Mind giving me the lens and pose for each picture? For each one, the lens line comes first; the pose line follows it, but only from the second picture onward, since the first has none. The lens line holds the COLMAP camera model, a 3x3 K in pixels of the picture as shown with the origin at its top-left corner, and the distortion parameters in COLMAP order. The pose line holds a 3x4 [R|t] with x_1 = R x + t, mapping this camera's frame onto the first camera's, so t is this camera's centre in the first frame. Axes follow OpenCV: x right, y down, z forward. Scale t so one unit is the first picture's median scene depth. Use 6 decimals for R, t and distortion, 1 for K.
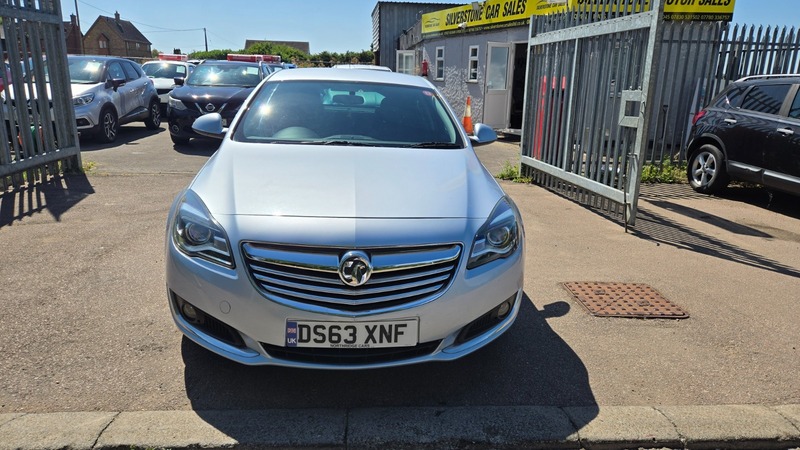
lens RADIAL K [[533.7, 0, 402.7], [0, 533.7, 225.3], [0, 0, 1]] dist [0.073026, -0.066021]
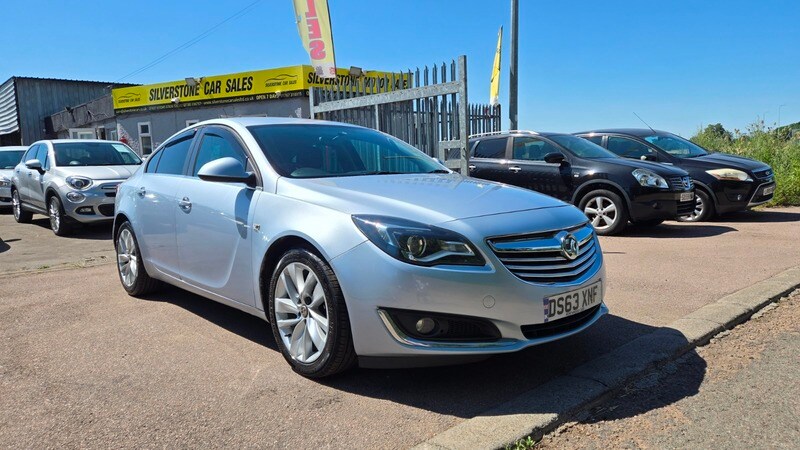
lens RADIAL K [[533.7, 0, 401.6], [0, 533.7, 216.8], [0, 0, 1]] dist [0.073026, -0.066021]
pose [[0.795262, -0.111331, 0.595956, -0.671834], [0.207160, 0.973729, -0.094538, 0.033790], [-0.569775, 0.198641, 0.797432, 0.144171]]
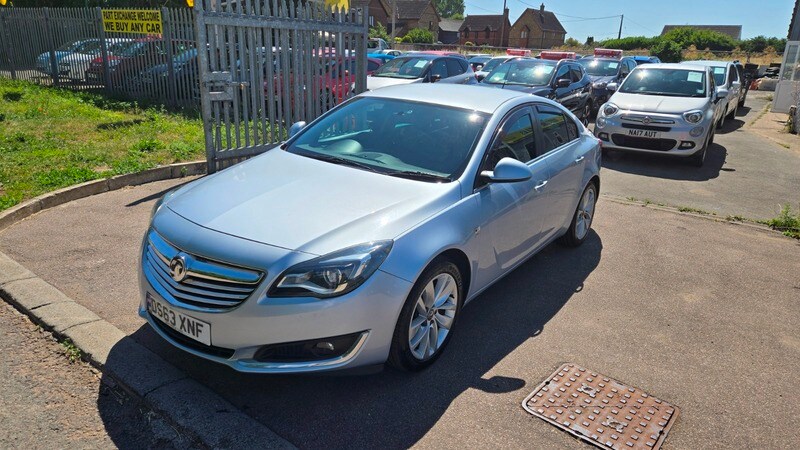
lens RADIAL K [[533.7, 0, 403.5], [0, 533.7, 222.1], [0, 0, 1]] dist [0.073026, -0.066021]
pose [[0.754124, 0.207794, -0.622992, 0.640470], [-0.196512, 0.976558, 0.087848, -0.140623], [0.626642, 0.056177, 0.777280, 0.214479]]
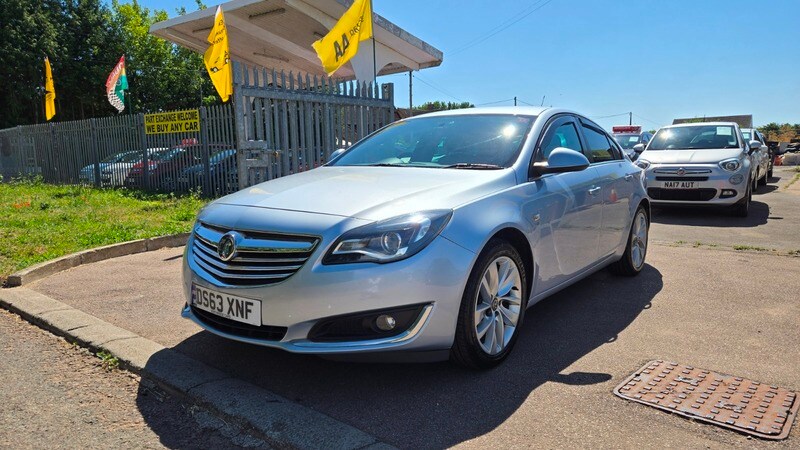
lens RADIAL K [[533.7, 0, 399.0], [0, 533.7, 224.5], [0, 0, 1]] dist [0.073026, -0.066021]
pose [[0.727235, 0.048869, -0.684647, 0.595006], [-0.151501, 0.984290, -0.090669, 0.051357], [0.669460, 0.169662, 0.723213, 0.241432]]
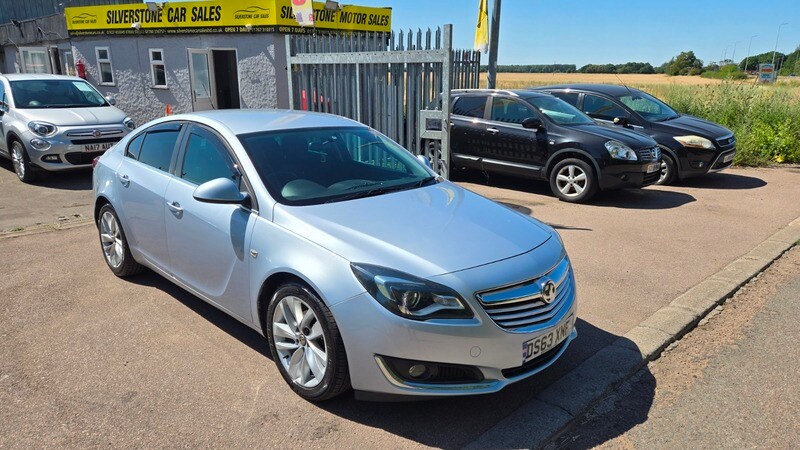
lens RADIAL K [[533.7, 0, 405.6], [0, 533.7, 222.1], [0, 0, 1]] dist [0.073026, -0.066021]
pose [[0.758910, -0.186648, 0.623874, -0.702750], [0.178439, 0.980979, 0.076424, -0.151180], [-0.626271, 0.053325, 0.777780, 0.108475]]
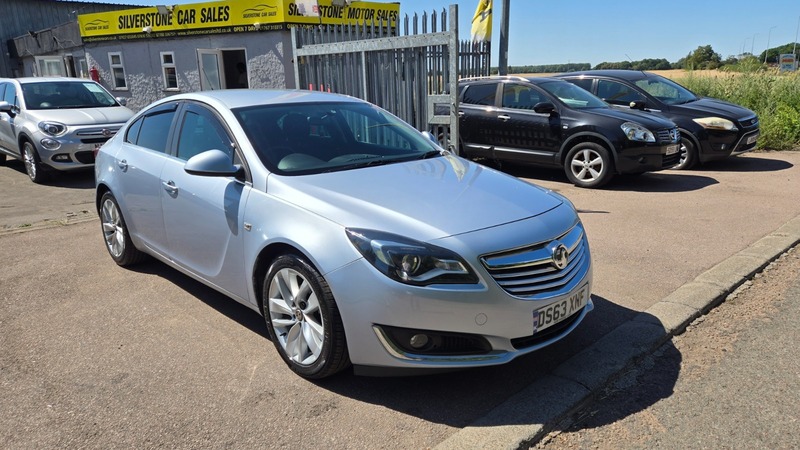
lens RADIAL K [[533.7, 0, 404.9], [0, 533.7, 218.6], [0, 0, 1]] dist [0.073026, -0.066021]
pose [[0.774589, -0.196614, 0.601128, -0.662782], [0.204606, 0.977242, 0.055985, -0.086318], [-0.598455, 0.079629, 0.797189, 0.136088]]
